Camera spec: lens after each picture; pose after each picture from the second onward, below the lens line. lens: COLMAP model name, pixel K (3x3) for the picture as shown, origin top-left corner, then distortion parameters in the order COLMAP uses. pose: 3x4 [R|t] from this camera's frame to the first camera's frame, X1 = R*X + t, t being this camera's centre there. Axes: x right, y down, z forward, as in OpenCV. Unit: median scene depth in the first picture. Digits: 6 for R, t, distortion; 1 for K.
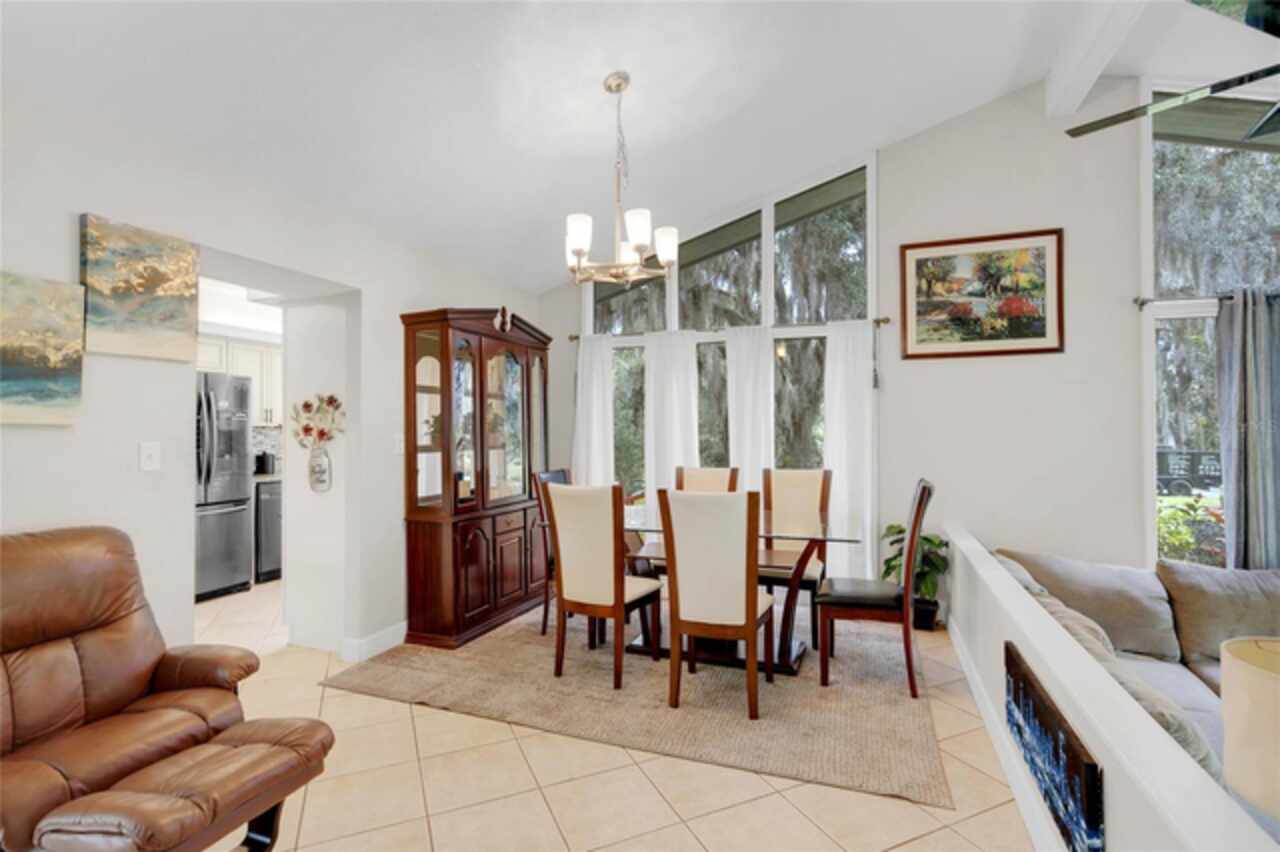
lens RADIAL K [[610.0, 0, 646.7], [0, 610.0, 423.9], [0, 0, 1]] dist [0.003215, -0.000982]
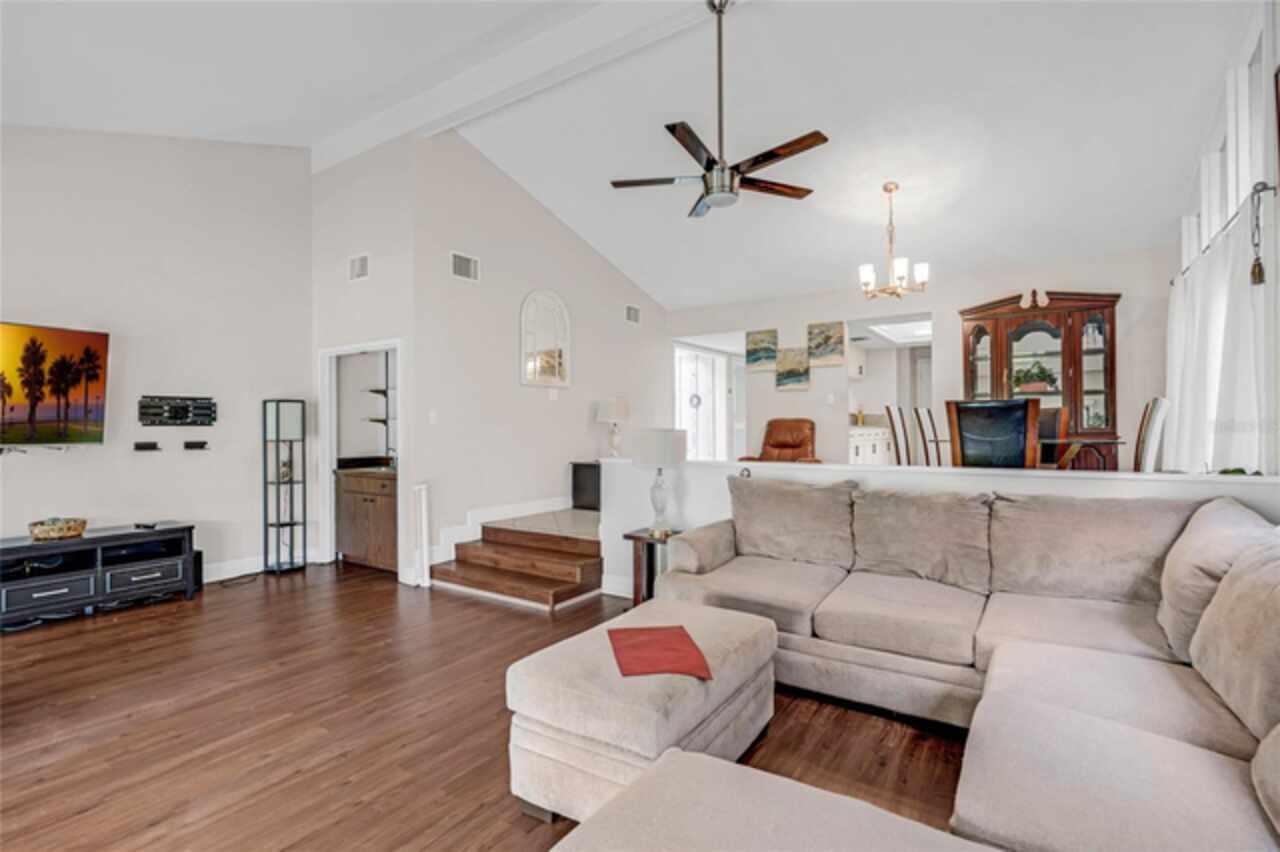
lens RADIAL K [[610.0, 0, 633.7], [0, 610.0, 424.4], [0, 0, 1]] dist [0.003215, -0.000982]
pose [[-0.255030, -0.005510, -0.966917, 1.360981], [0.012297, 0.999884, -0.008941, 0.114278], [0.966855, -0.014170, -0.254933, 0.500835]]
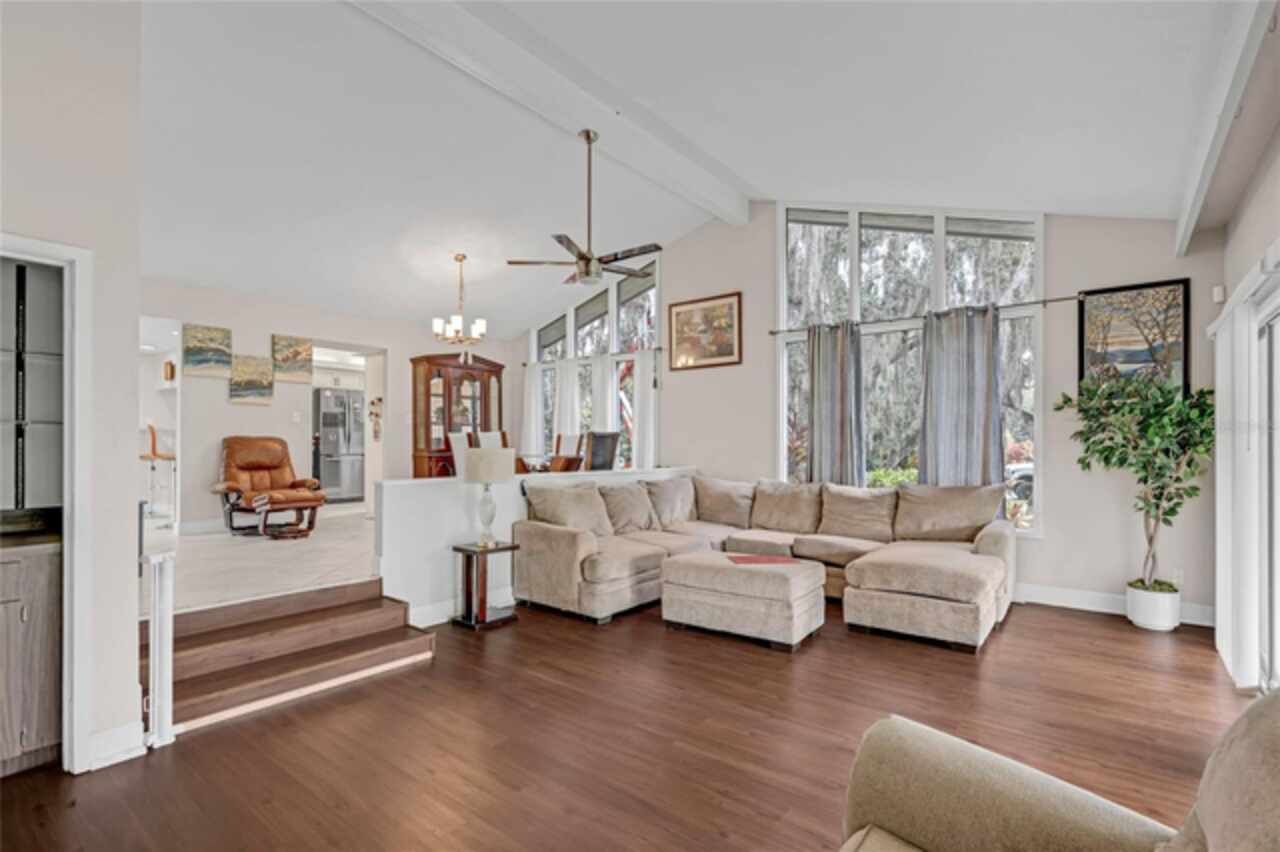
lens RADIAL K [[610.0, 0, 654.7], [0, 610.0, 445.5], [0, 0, 1]] dist [0.003215, -0.000982]
pose [[0.955739, -0.000286, -0.294215, 0.955012], [0.002123, 0.999980, 0.005924, 0.102969], [0.294208, -0.006286, 0.955721, -0.720198]]
